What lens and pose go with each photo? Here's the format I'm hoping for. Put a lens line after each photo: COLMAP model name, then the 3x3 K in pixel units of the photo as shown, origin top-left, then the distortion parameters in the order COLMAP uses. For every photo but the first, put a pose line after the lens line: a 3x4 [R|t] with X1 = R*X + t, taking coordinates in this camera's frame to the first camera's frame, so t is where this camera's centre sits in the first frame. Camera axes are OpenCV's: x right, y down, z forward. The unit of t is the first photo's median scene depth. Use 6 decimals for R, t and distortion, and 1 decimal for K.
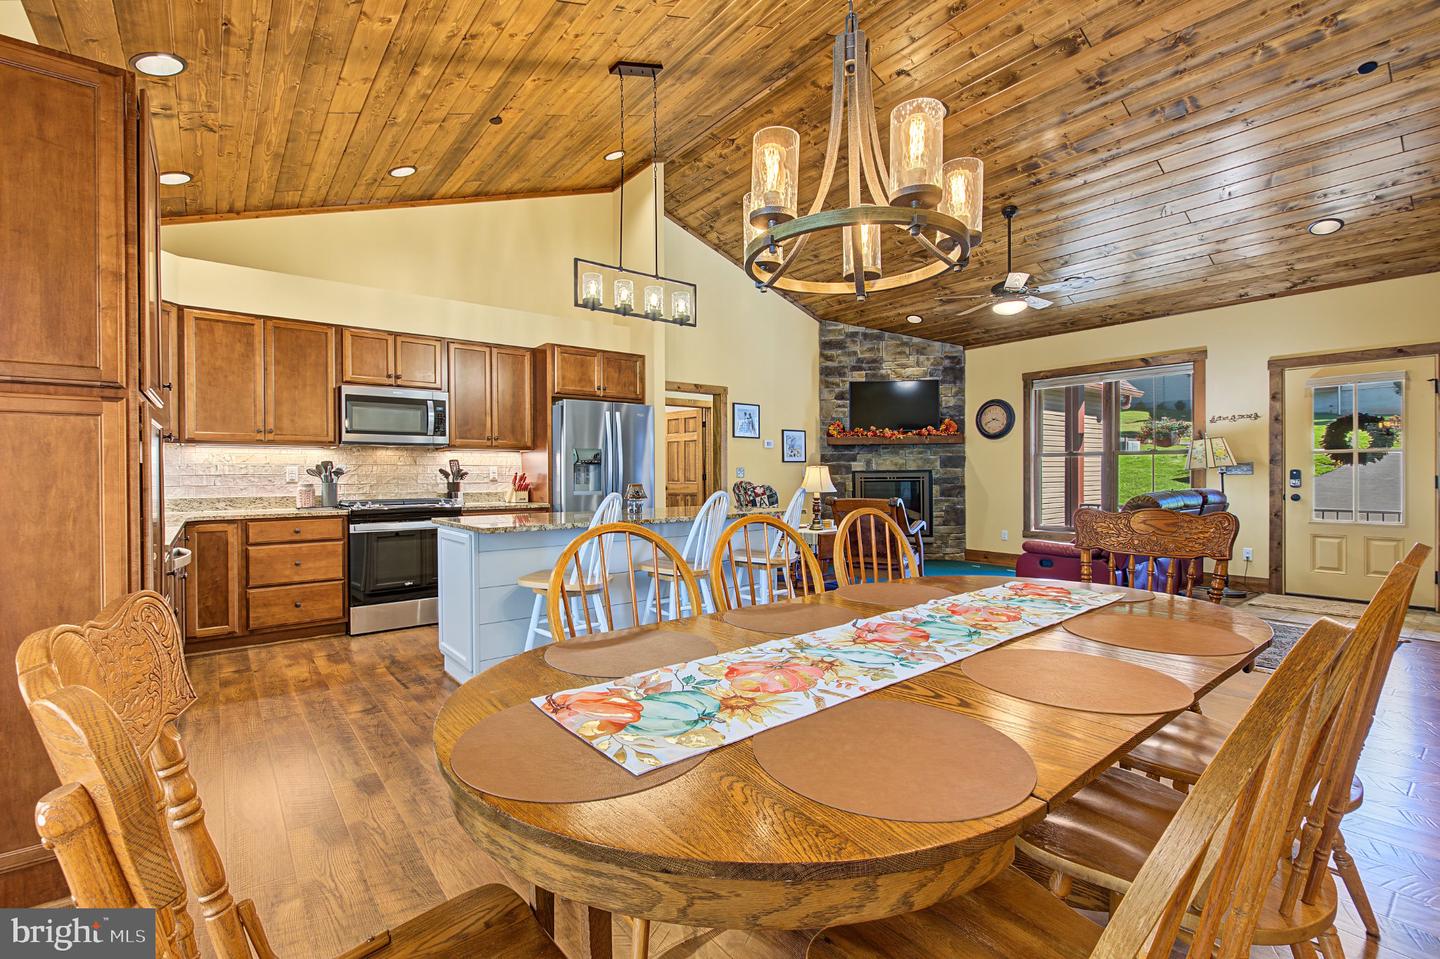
lens RADIAL K [[638.7, 0, 704.5], [0, 638.7, 478.9], [0, 0, 1]] dist [0.002799, -0.003072]
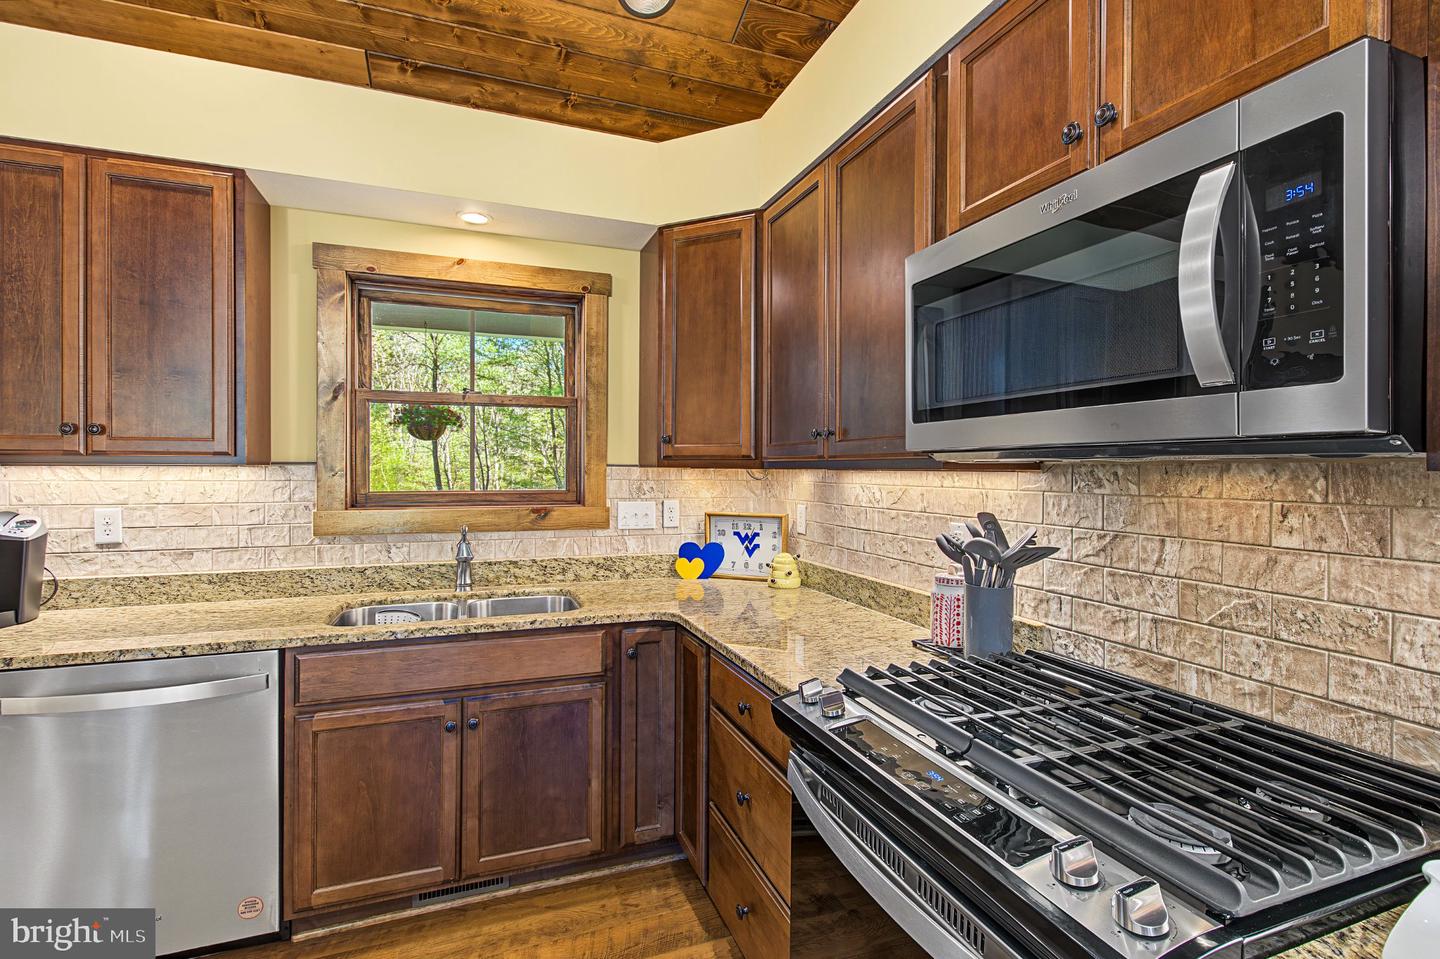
lens RADIAL K [[658.0, 0, 700.9], [0, 658.0, 469.4], [0, 0, 1]] dist [0.004294, 0.000324]
pose [[-0.315627, 0.003482, -0.948877, -0.216933], [-0.010581, 0.999918, 0.007189, -0.044719], [0.948824, 0.012309, -0.315564, 0.867655]]
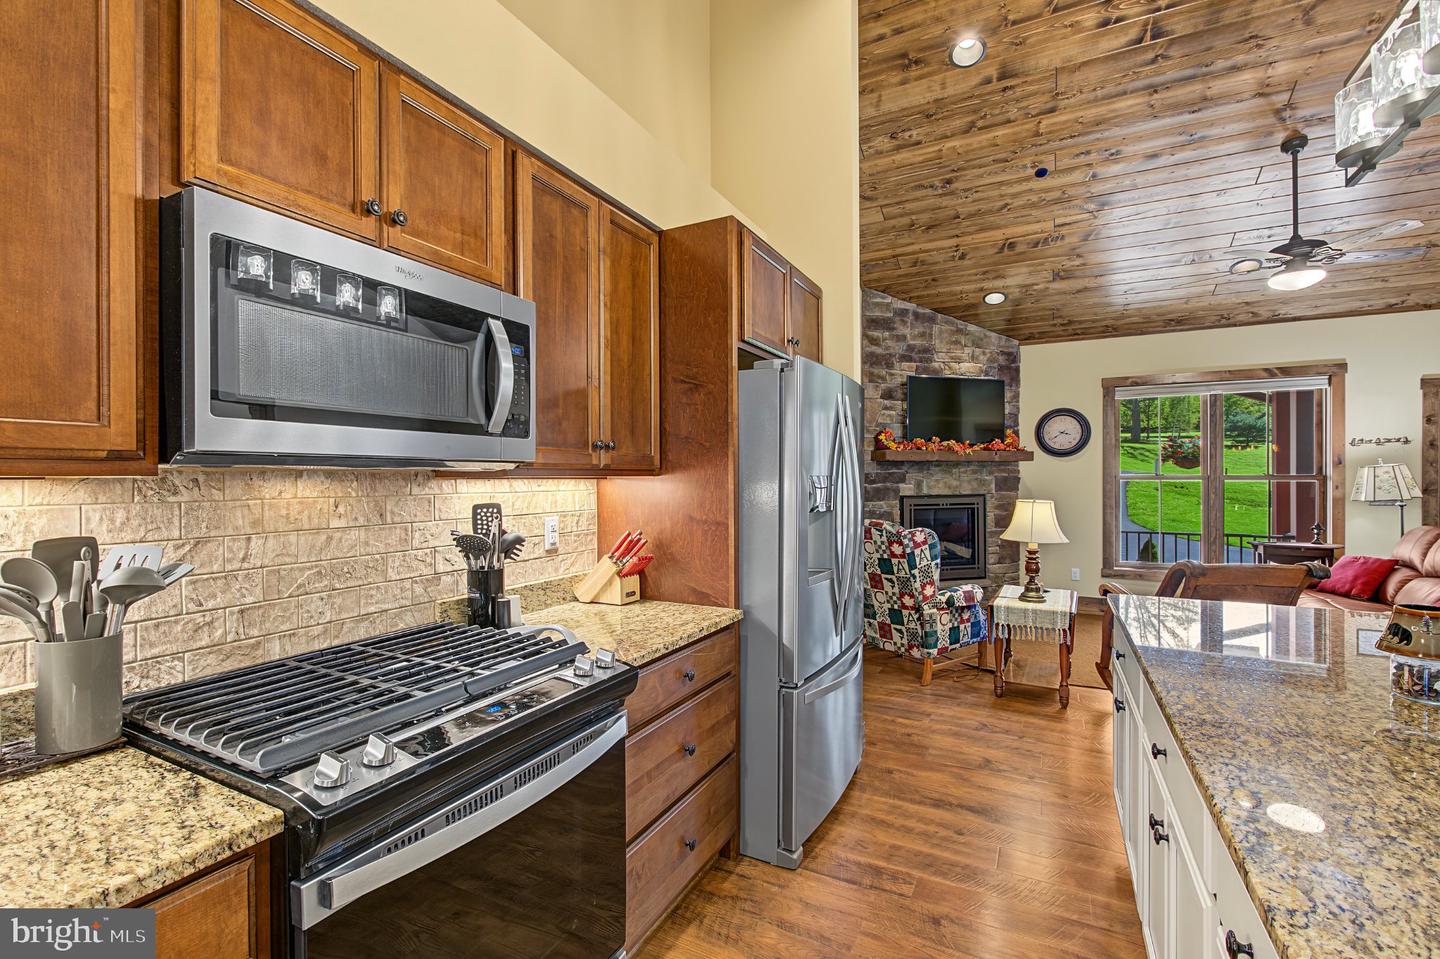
lens RADIAL K [[638.7, 0, 702.2], [0, 638.7, 482.3], [0, 0, 1]] dist [0.002799, -0.003072]
pose [[0.915664, 0.000965, 0.401944, -0.429518], [-0.000494, 0.999999, -0.001277, -0.041921], [-0.401945, 0.000971, 0.915663, 0.636082]]
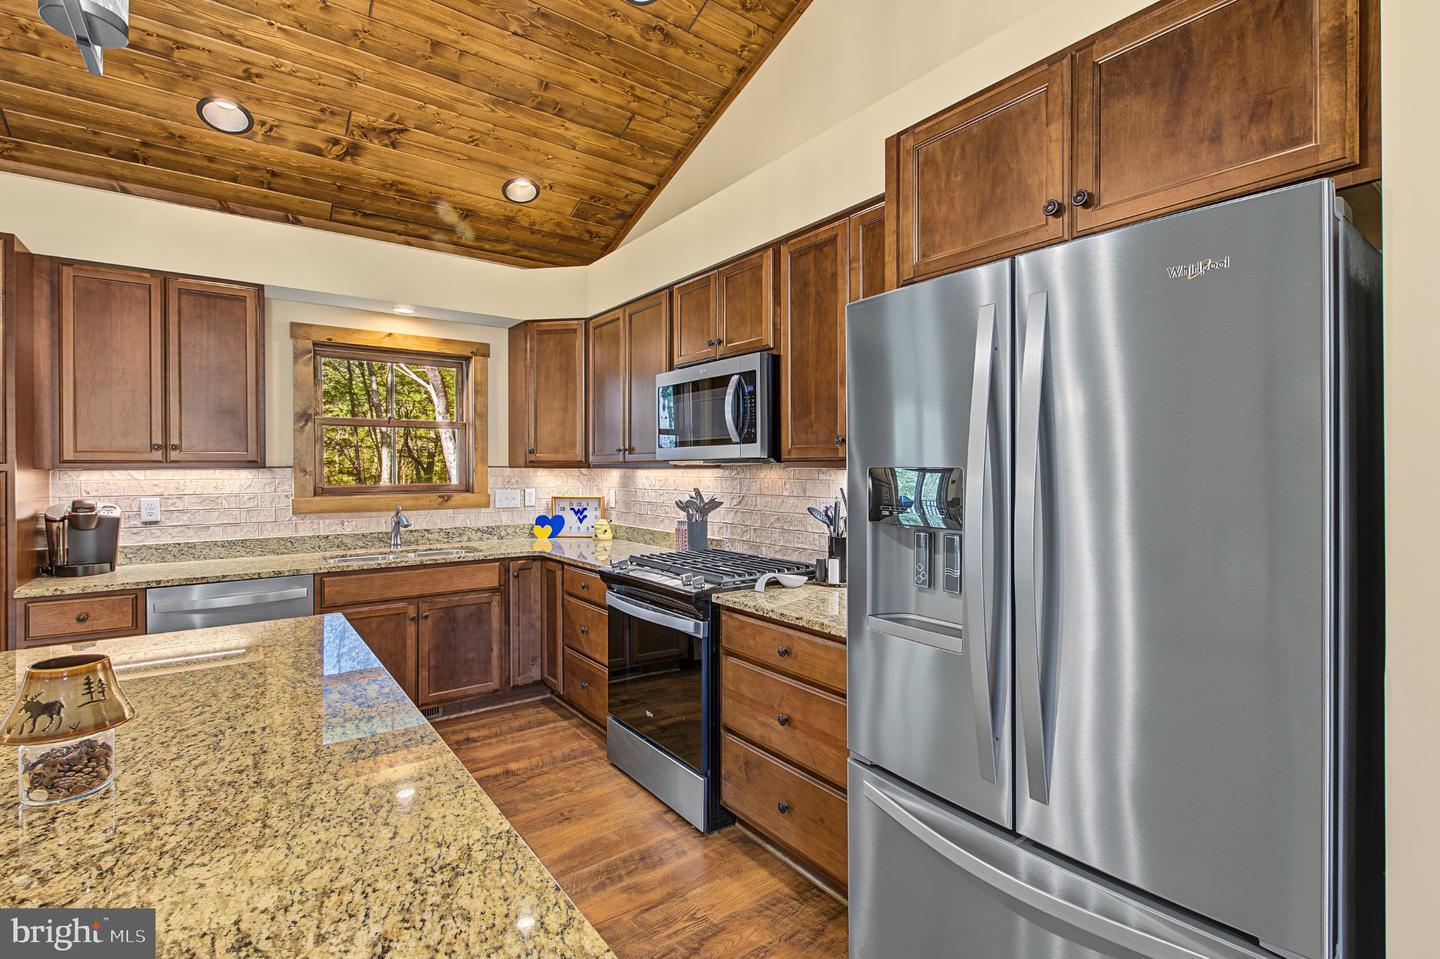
lens RADIAL K [[658.0, 0, 704.3], [0, 658.0, 466.8], [0, 0, 1]] dist [0.004294, 0.000324]
pose [[-0.038066, 0.003959, -0.999267, 0.095292], [-0.004418, 0.999982, 0.004130, -0.047682], [0.999265, 0.004572, -0.038048, 0.926223]]
